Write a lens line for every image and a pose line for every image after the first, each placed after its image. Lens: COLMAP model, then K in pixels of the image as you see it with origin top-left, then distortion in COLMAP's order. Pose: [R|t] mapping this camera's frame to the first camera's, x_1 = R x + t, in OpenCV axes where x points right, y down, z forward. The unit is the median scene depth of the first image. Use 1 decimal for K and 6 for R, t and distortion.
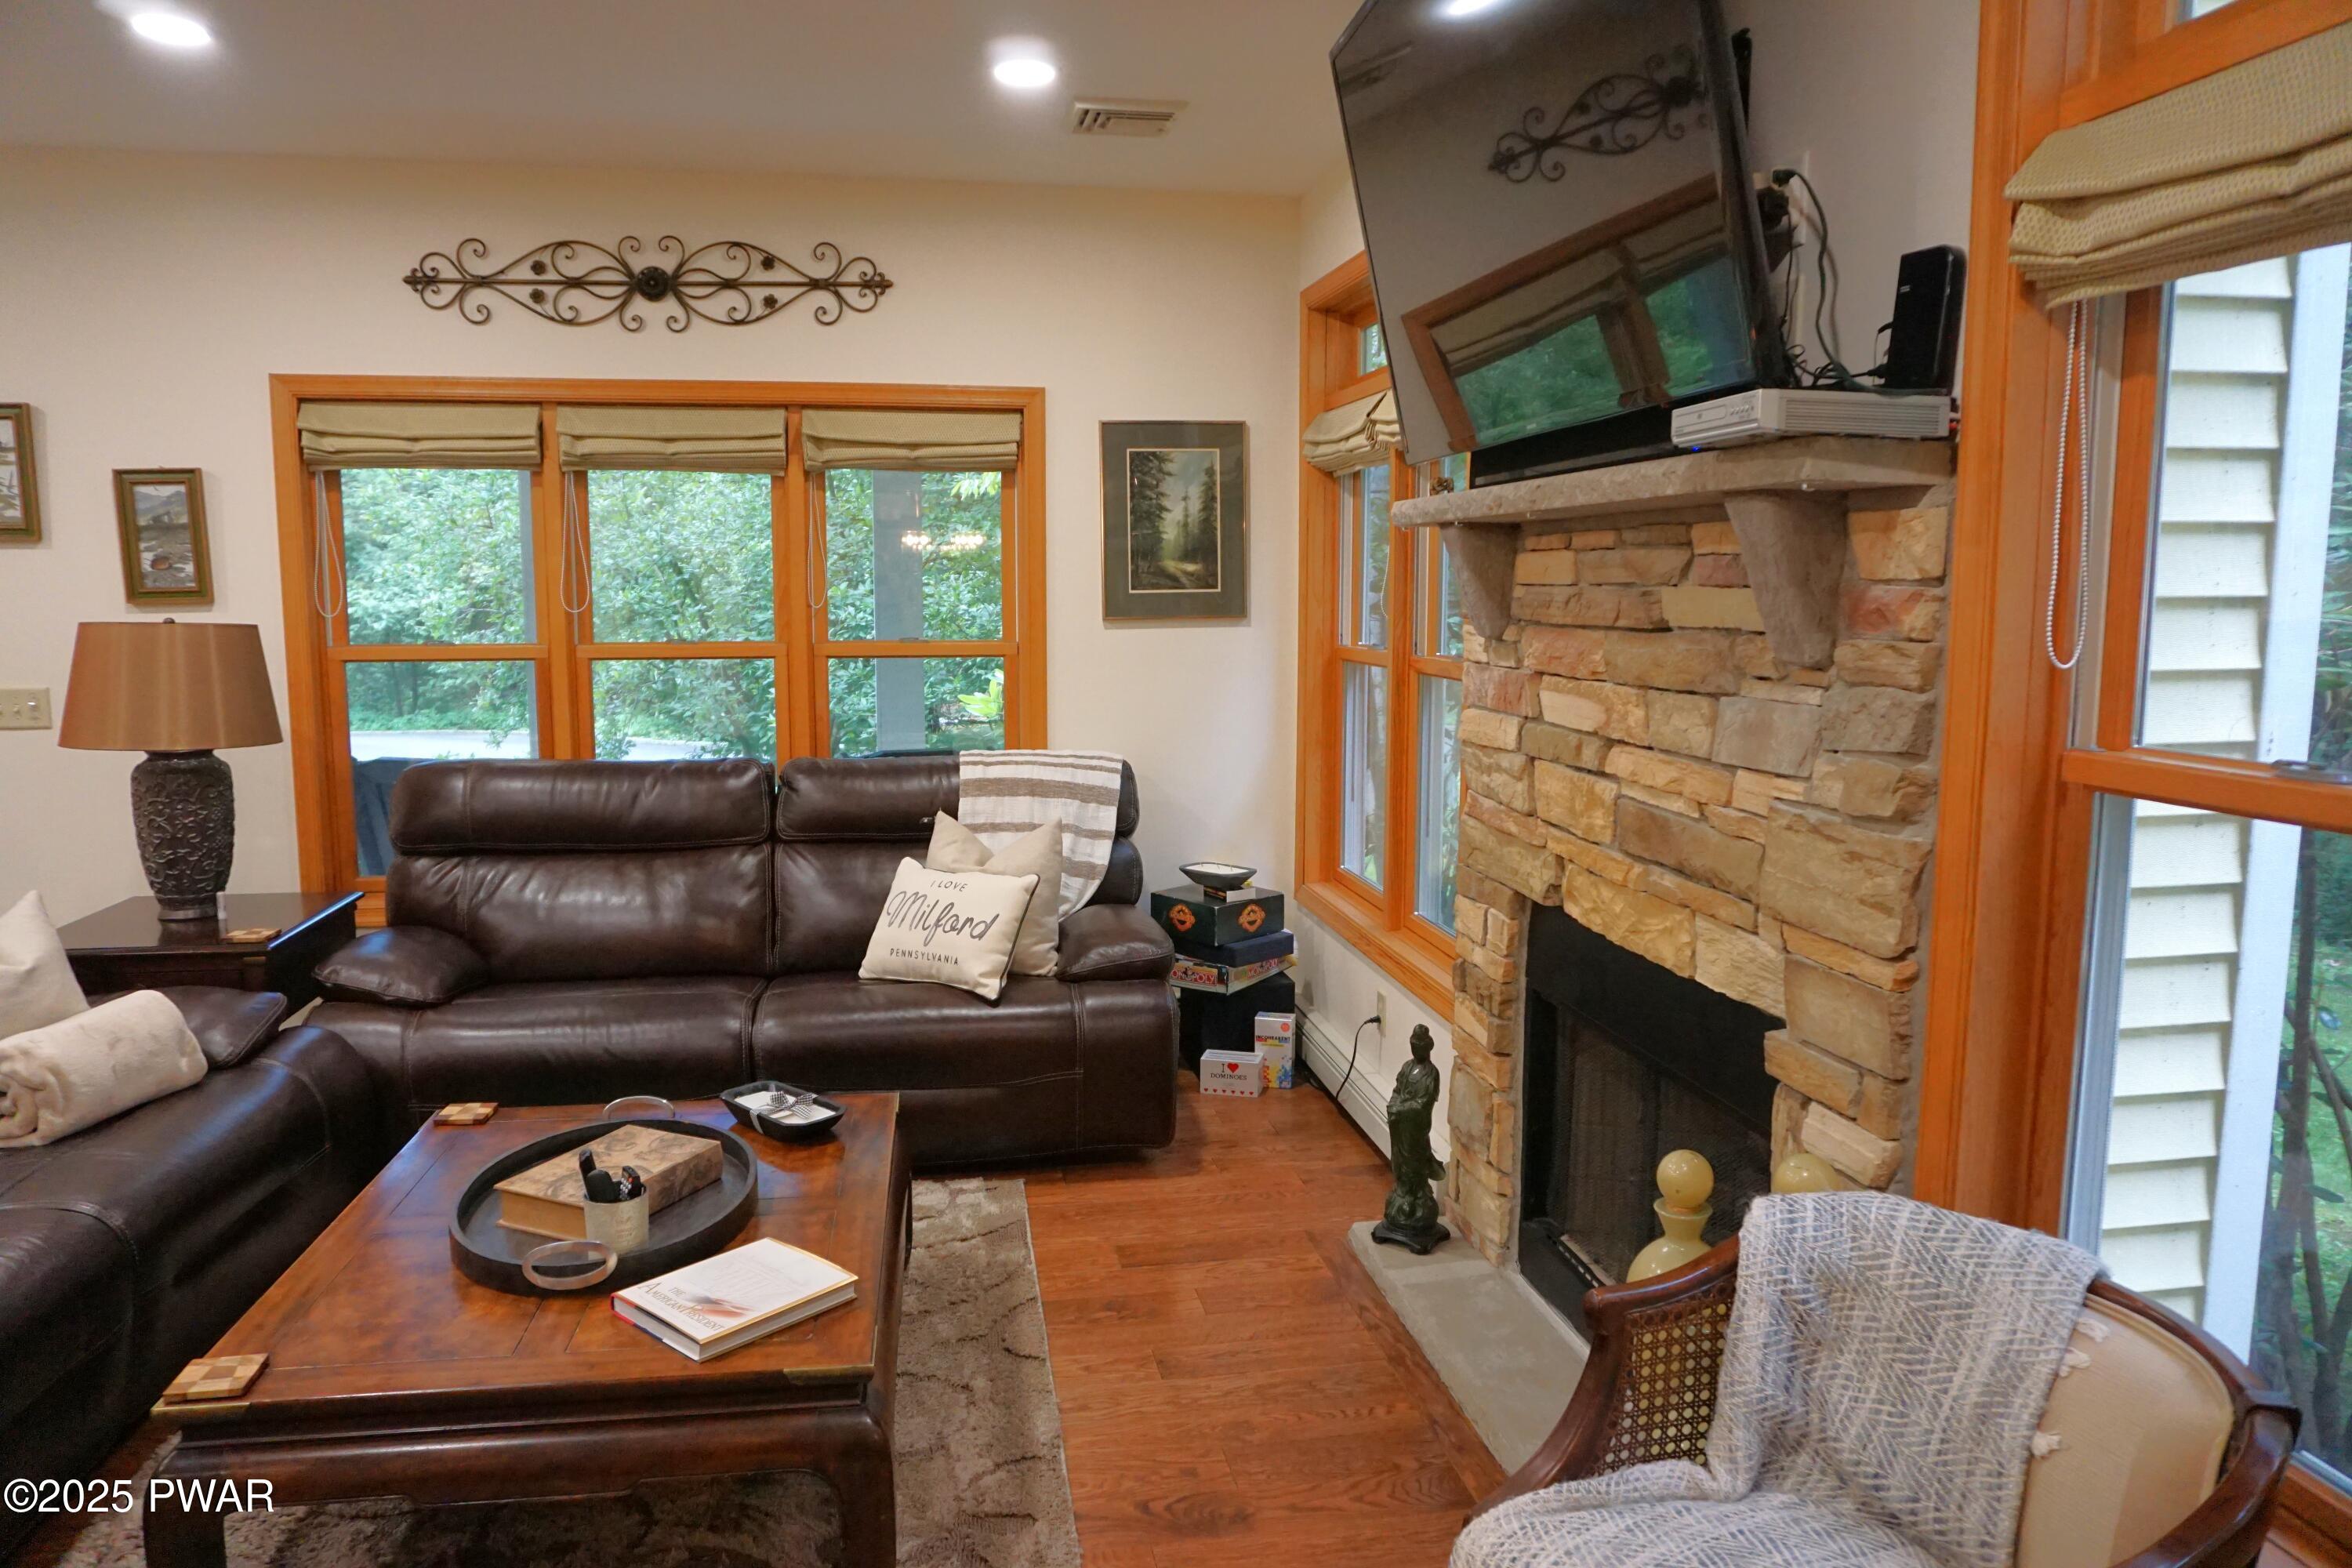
lens RADIAL K [[1575.5, 0, 1158.9], [0, 1575.5, 788.4], [0, 0, 1]] dist [-0.059317, 0.002409]
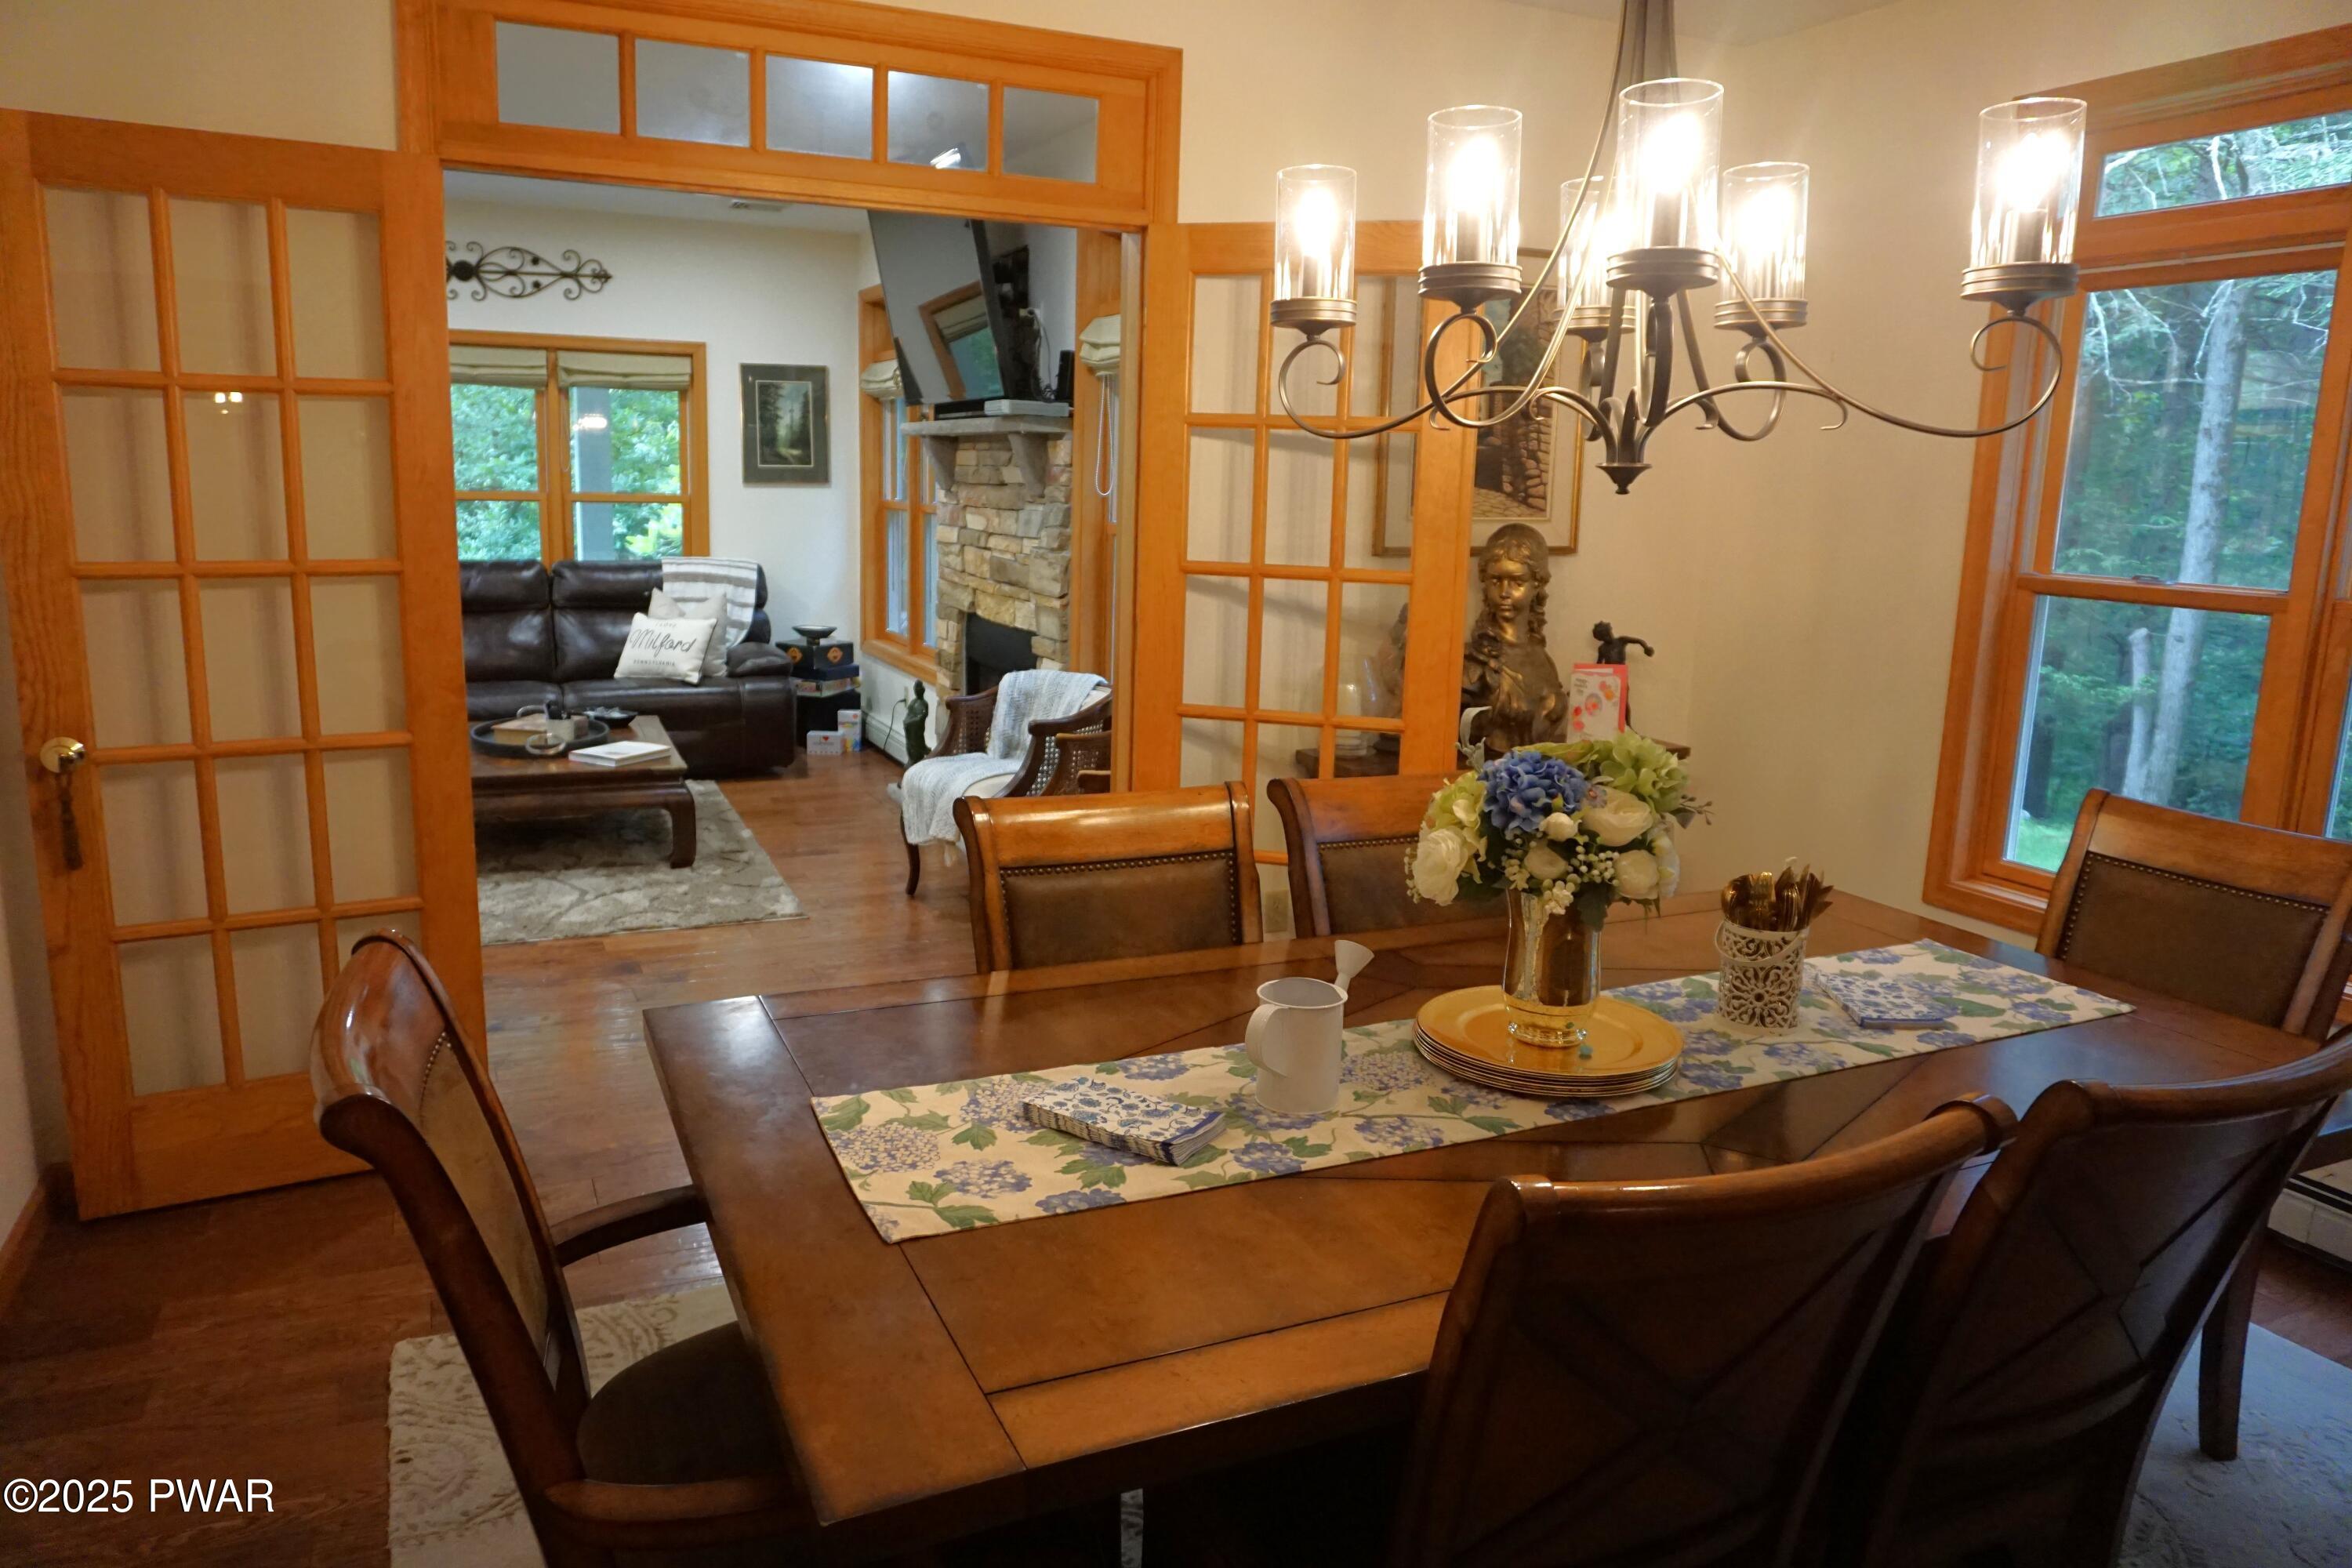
lens RADIAL K [[1575.5, 0, 1158.9], [0, 1575.5, 788.4], [0, 0, 1]] dist [-0.059317, 0.002409]
pose [[0.966170, -0.023648, 0.256819, -0.046808], [0.005087, 0.997341, 0.072696, 0.108536], [-0.257855, -0.068930, 0.963722, -0.815862]]
